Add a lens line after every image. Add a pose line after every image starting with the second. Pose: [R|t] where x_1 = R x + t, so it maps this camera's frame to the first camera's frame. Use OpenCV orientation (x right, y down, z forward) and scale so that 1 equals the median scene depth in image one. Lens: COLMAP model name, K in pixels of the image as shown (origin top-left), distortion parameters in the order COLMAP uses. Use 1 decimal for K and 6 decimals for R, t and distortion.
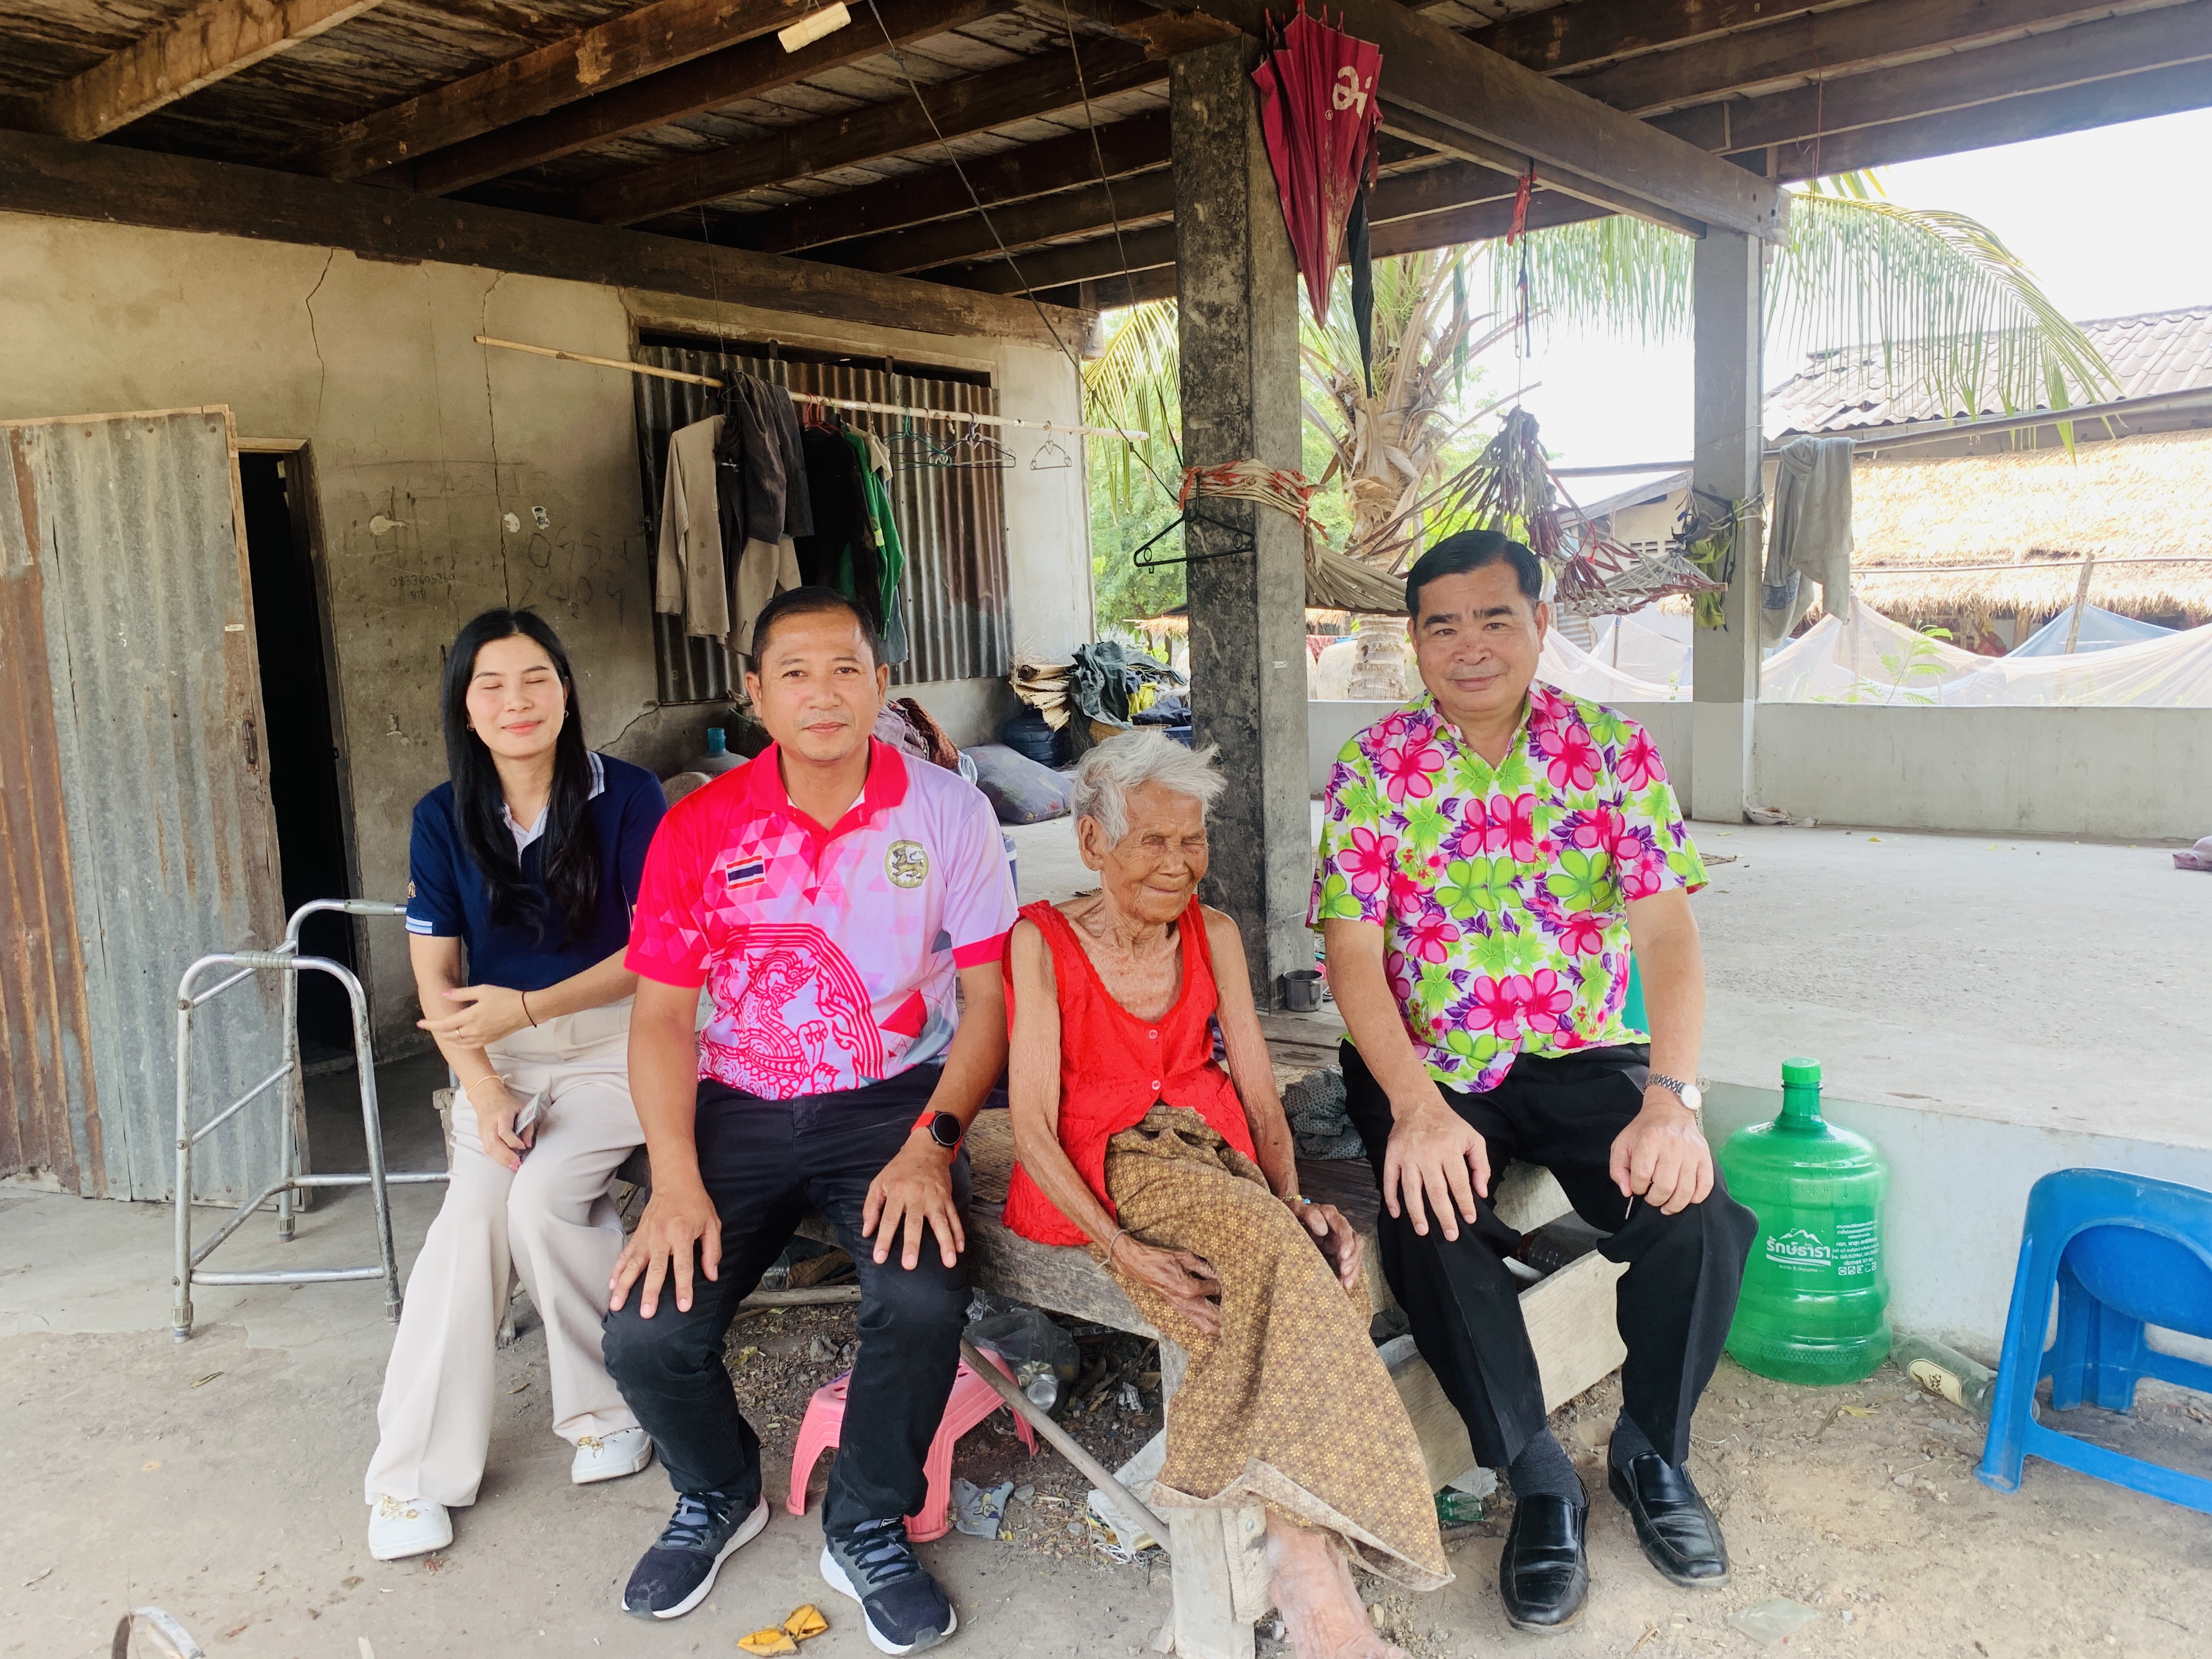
lens RADIAL K [[1682.3, 0, 1102.6], [0, 1682.3, 823.3], [0, 0, 1]] dist [0.041474, -0.053356]
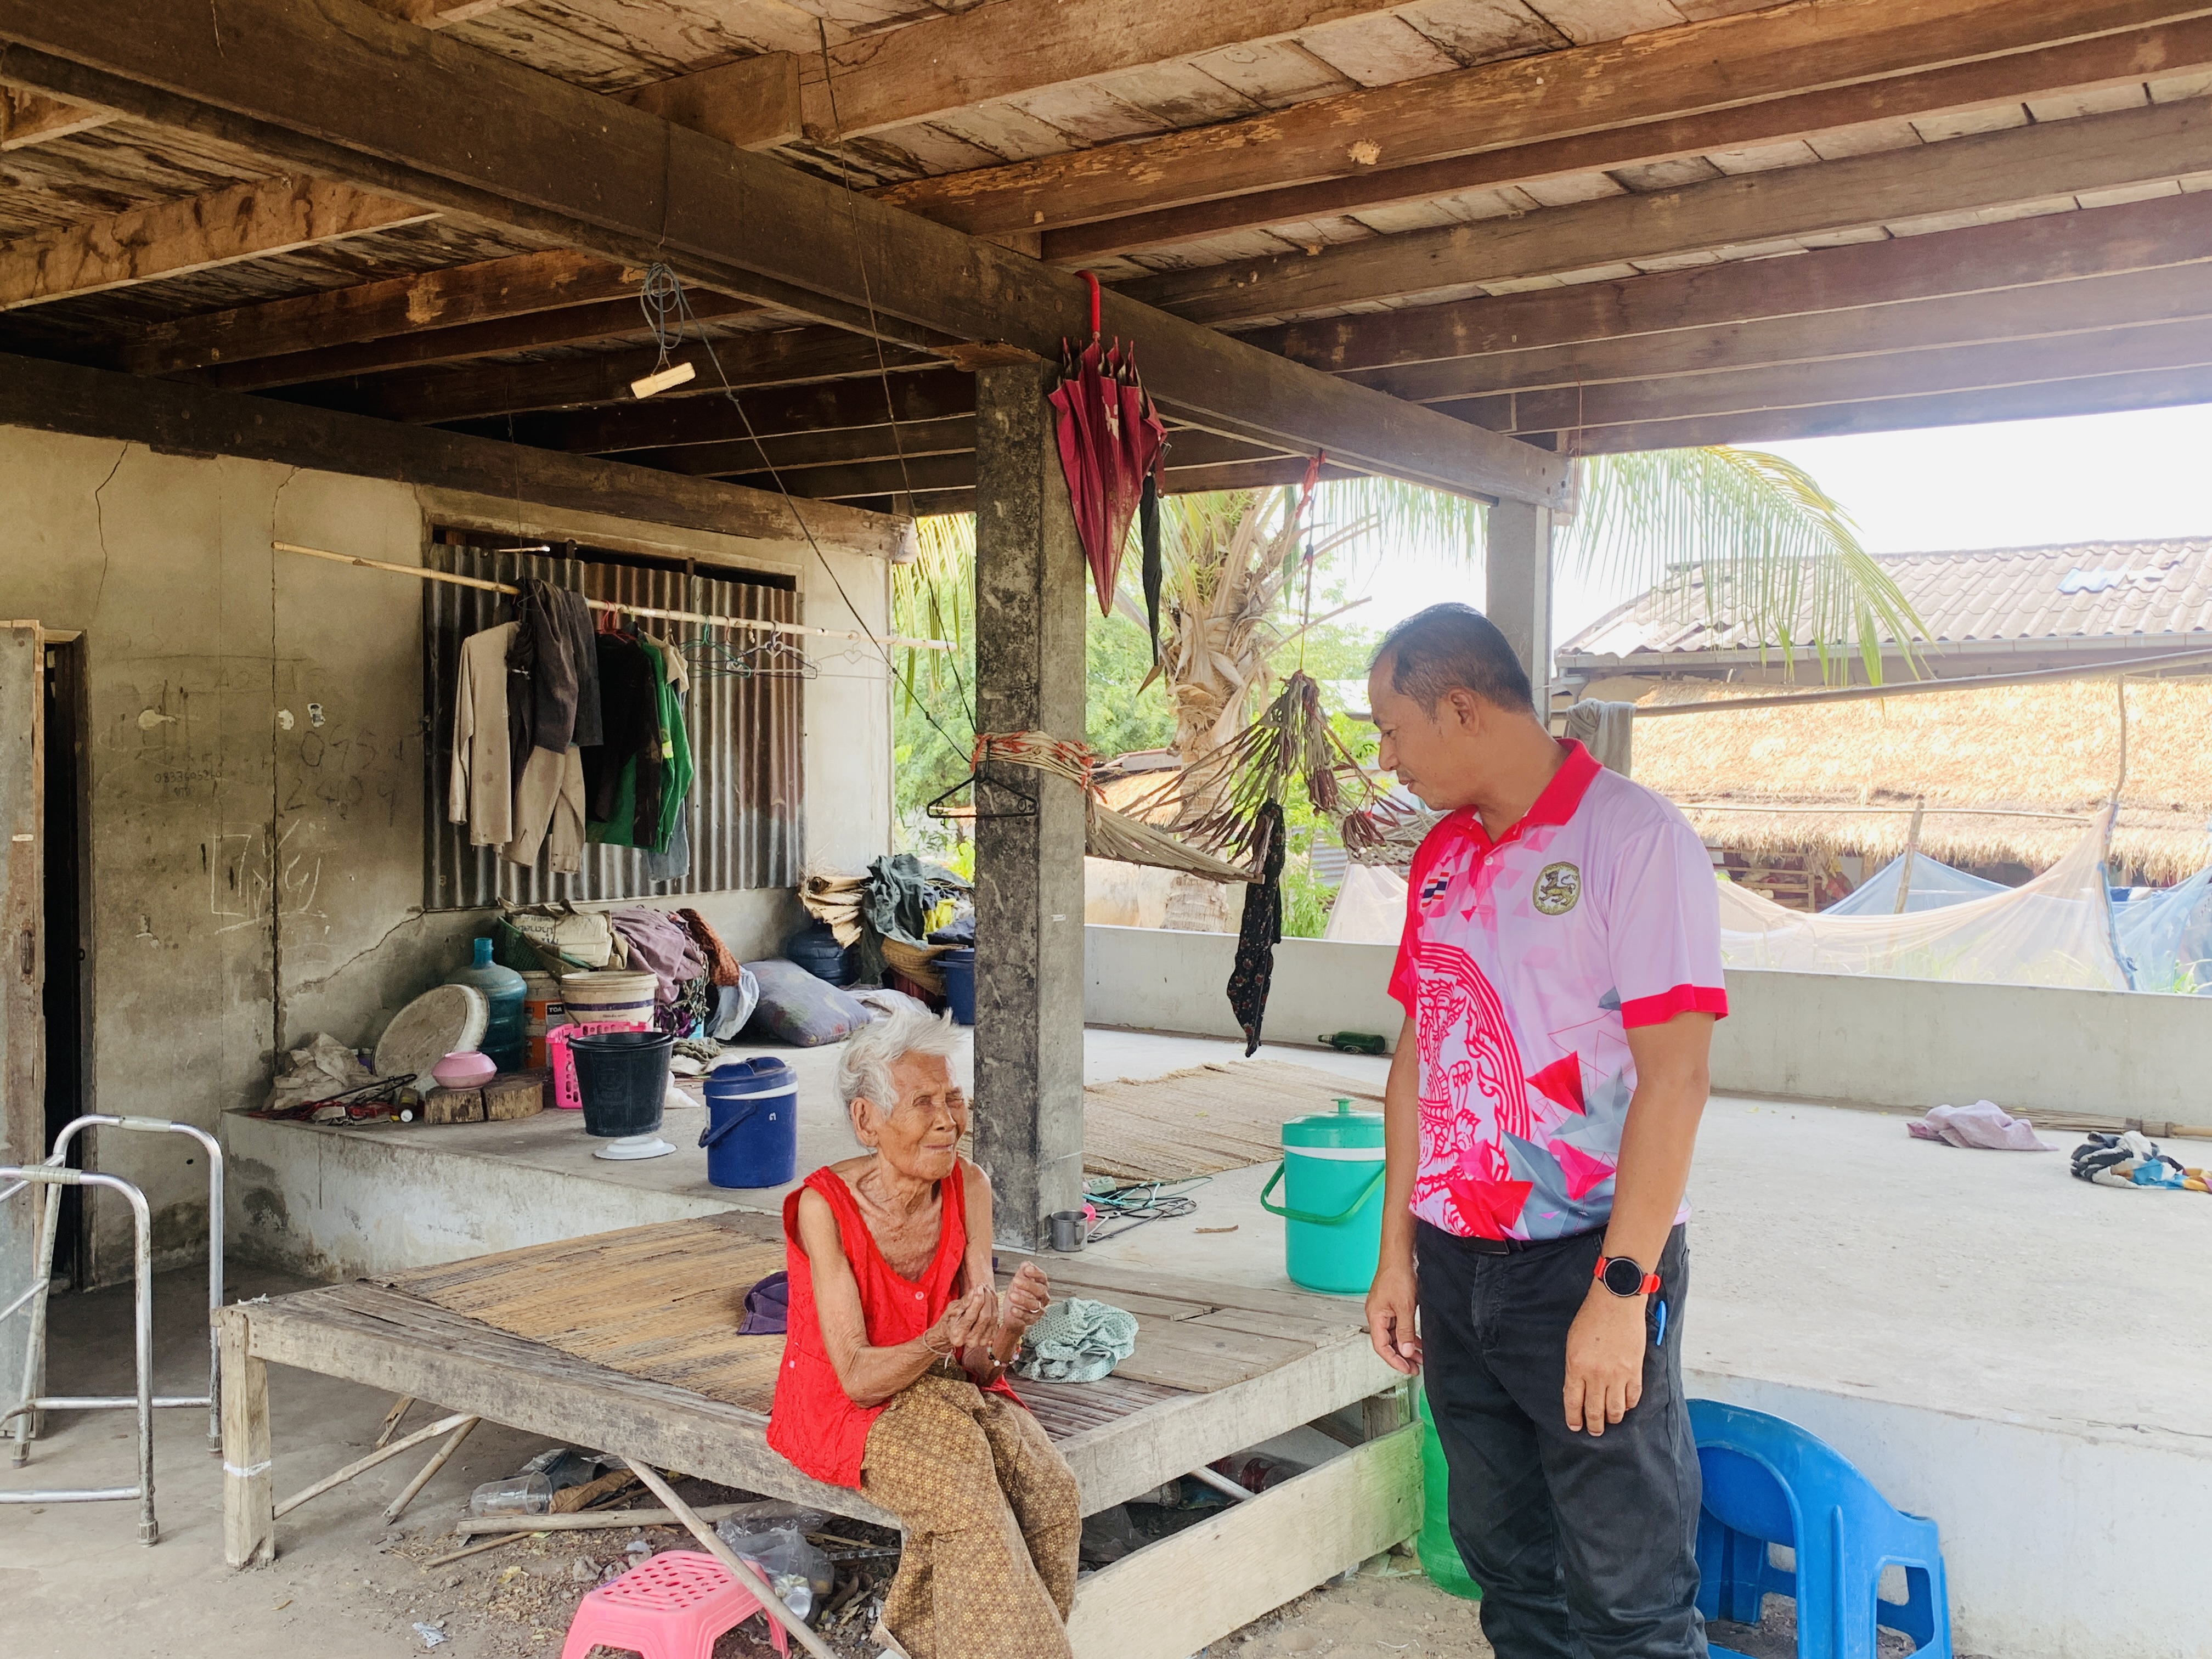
lens RADIAL K [[1949.7, 0, 1099.3], [0, 1949.7, 813.2], [0, 0, 1]] dist [0.108474, -0.231357]
pose [[0.994118, 0.046620, 0.097754, 0.005917], [-0.035310, 0.992807, -0.114401, -0.017007], [-0.102384, 0.110276, 0.988613, -0.203254]]
